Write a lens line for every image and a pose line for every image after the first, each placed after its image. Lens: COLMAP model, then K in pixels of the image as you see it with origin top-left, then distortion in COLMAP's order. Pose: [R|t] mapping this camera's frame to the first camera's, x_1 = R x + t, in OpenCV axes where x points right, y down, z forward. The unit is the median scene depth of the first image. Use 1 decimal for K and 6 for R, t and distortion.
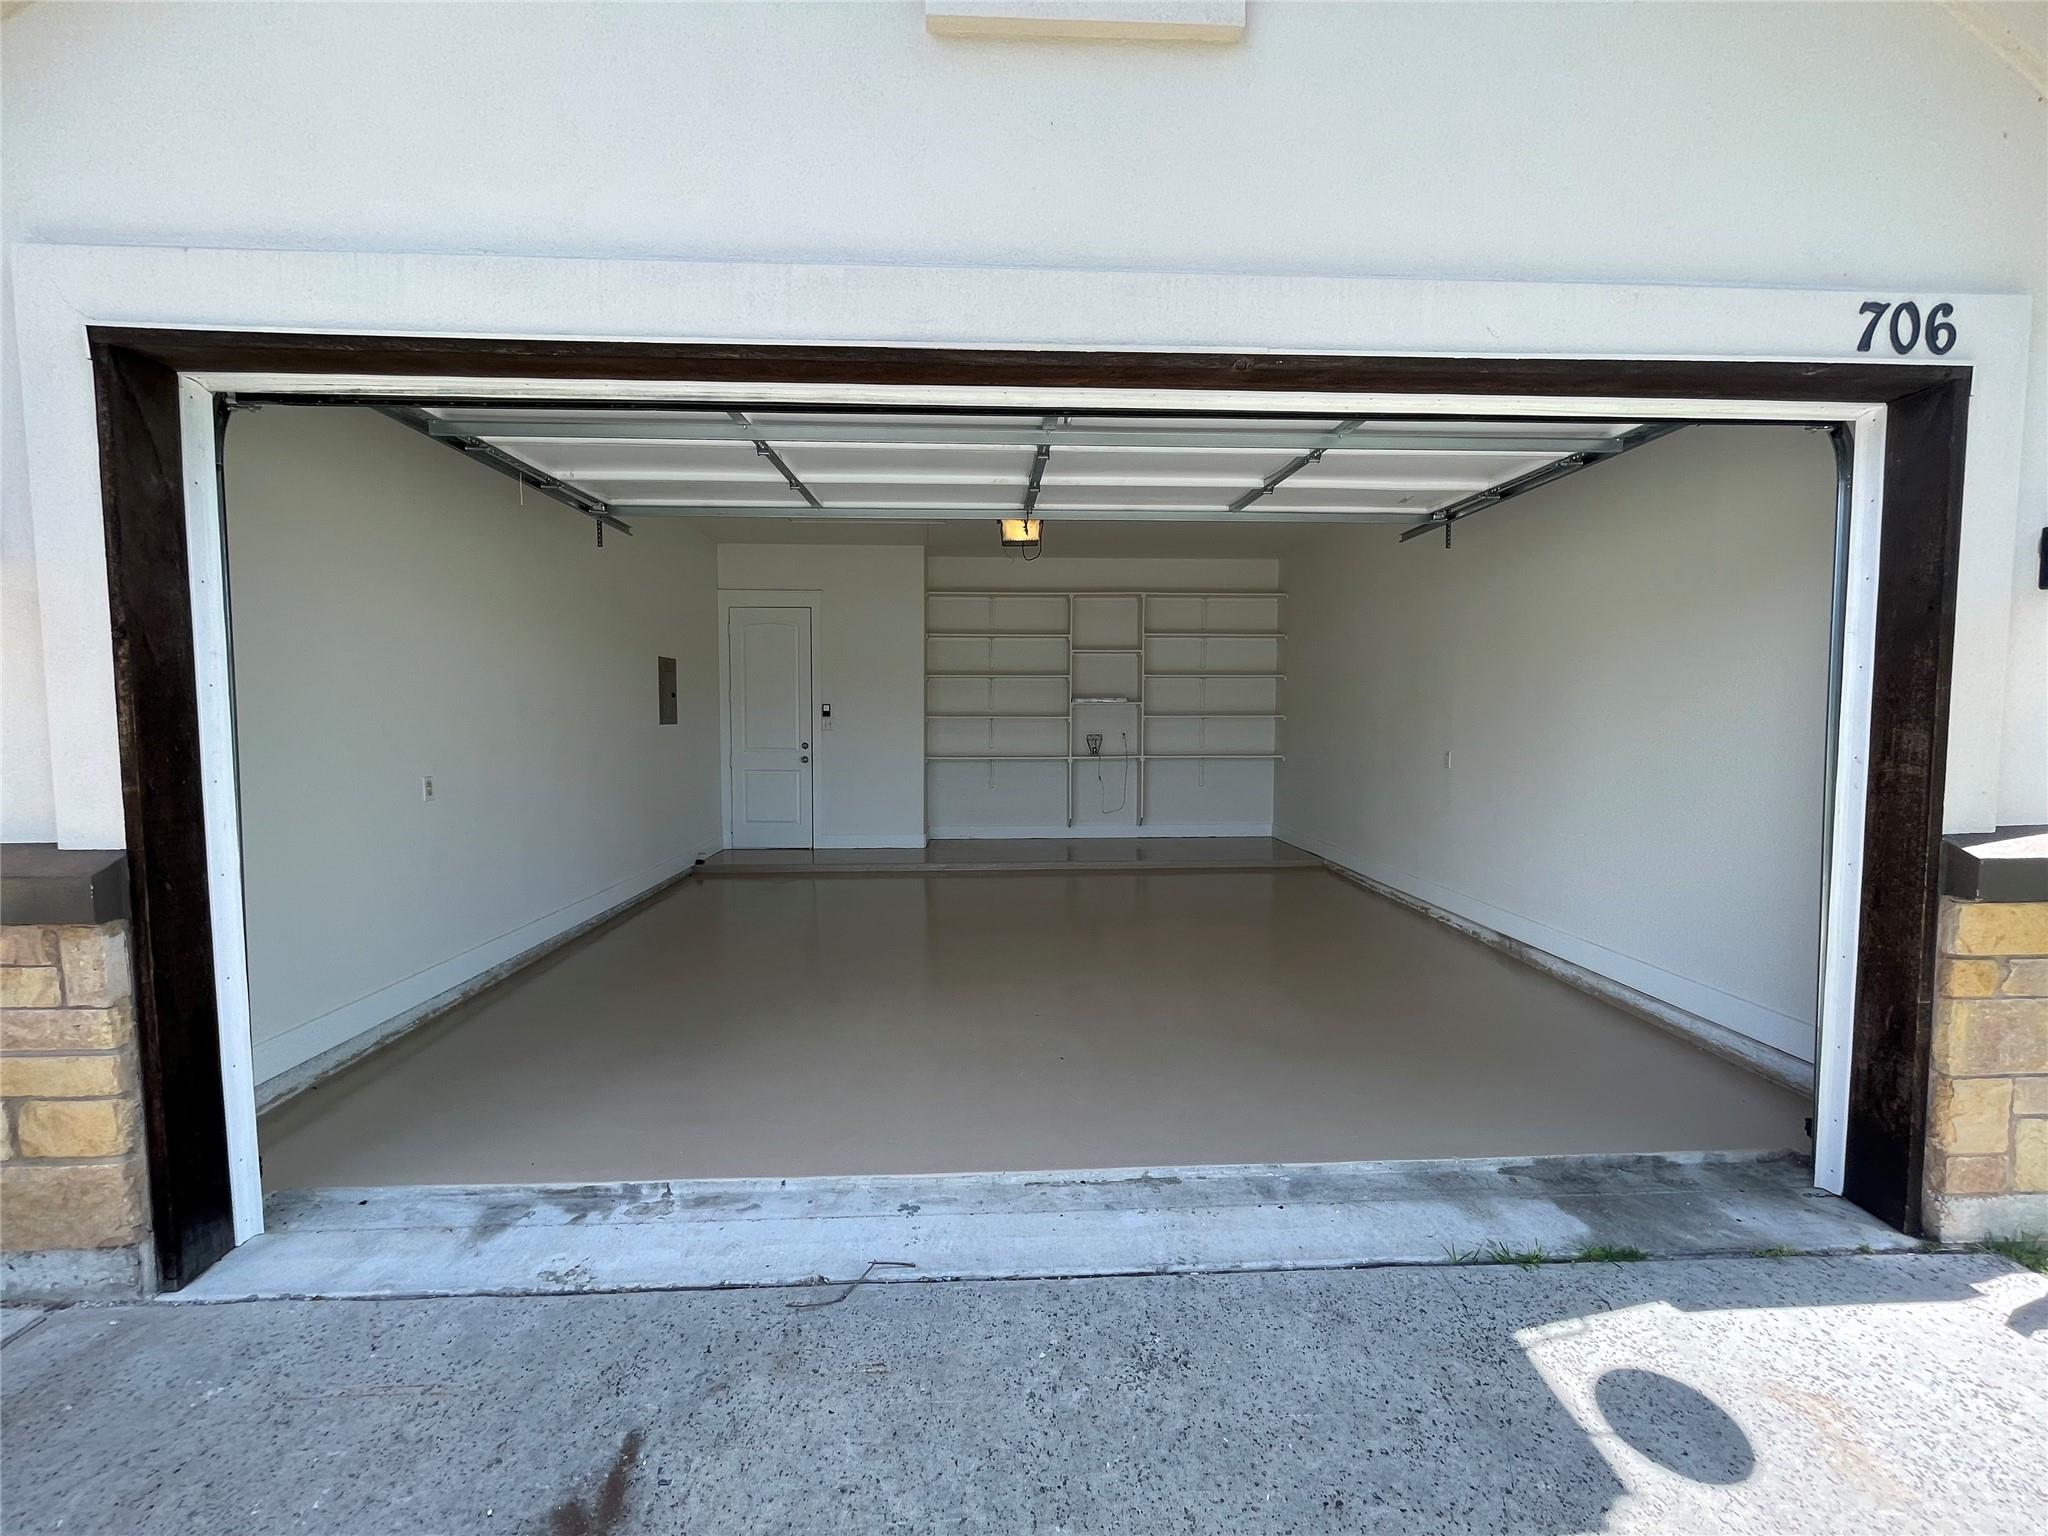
lens RADIAL K [[830.5, 0, 1023.5], [0, 830.5, 763.6], [0, 0, 1]] dist [0.002729, 0.000301]
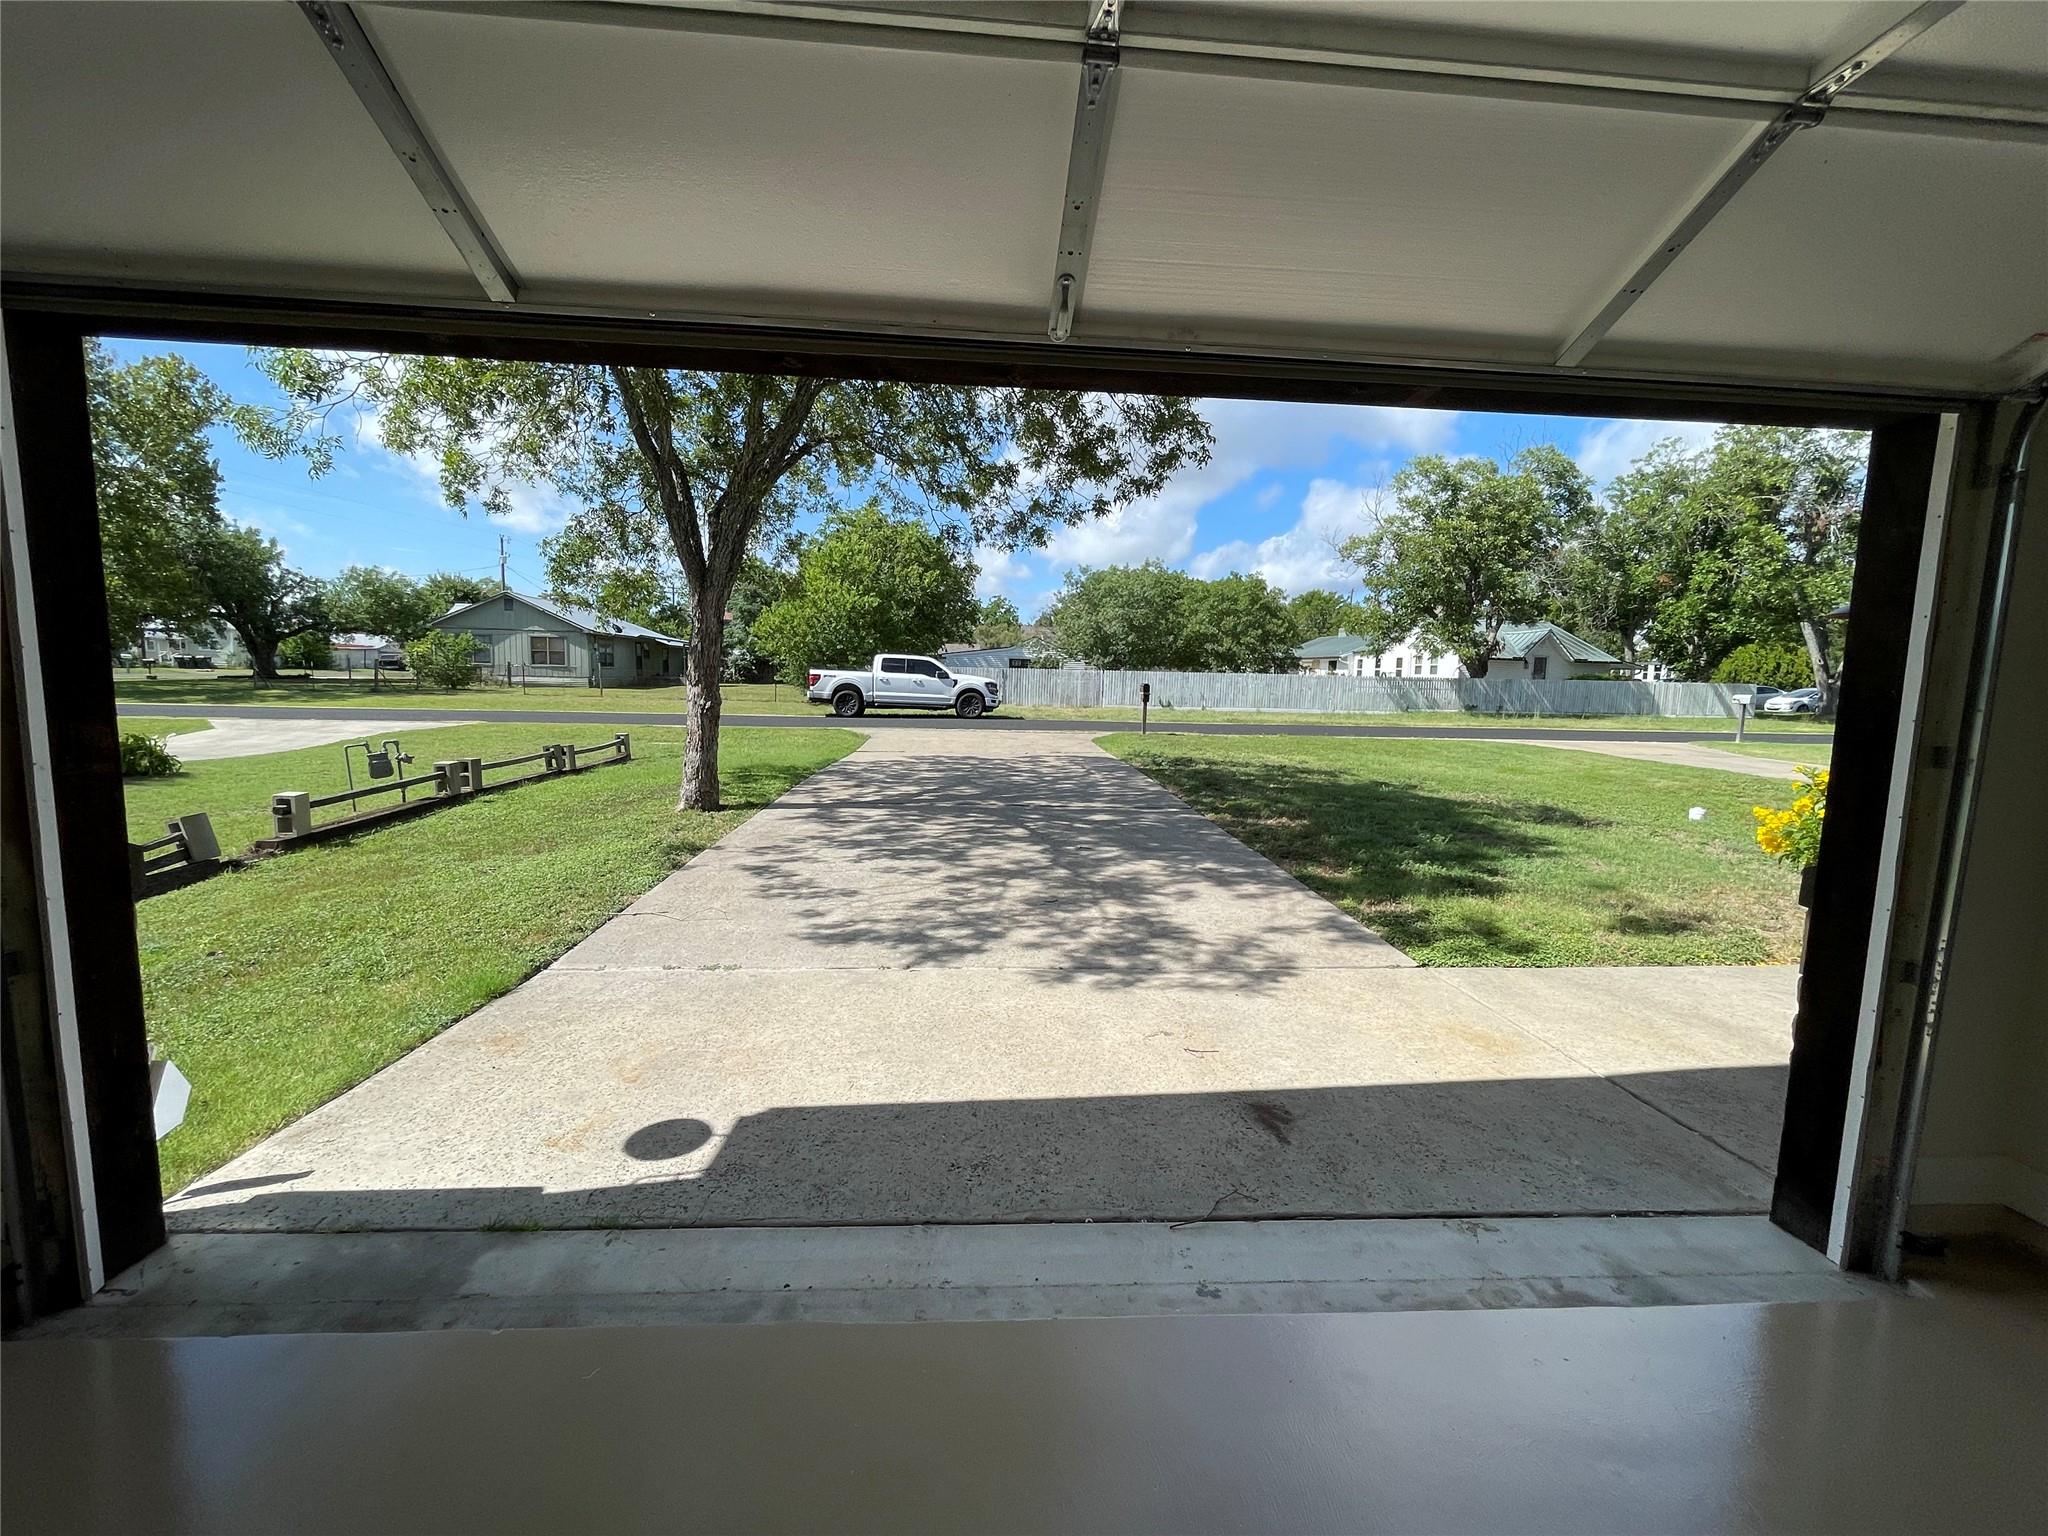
lens RADIAL K [[830.5, 0, 1021.8], [0, 830.5, 770.6], [0, 0, 1]] dist [0.002729, 0.000301]
pose [[-0.999376, -0.024159, -0.025780, 0.136634], [-0.028202, 0.985008, 0.170190, -0.216611], [0.021282, 0.170811, -0.985074, 2.439741]]
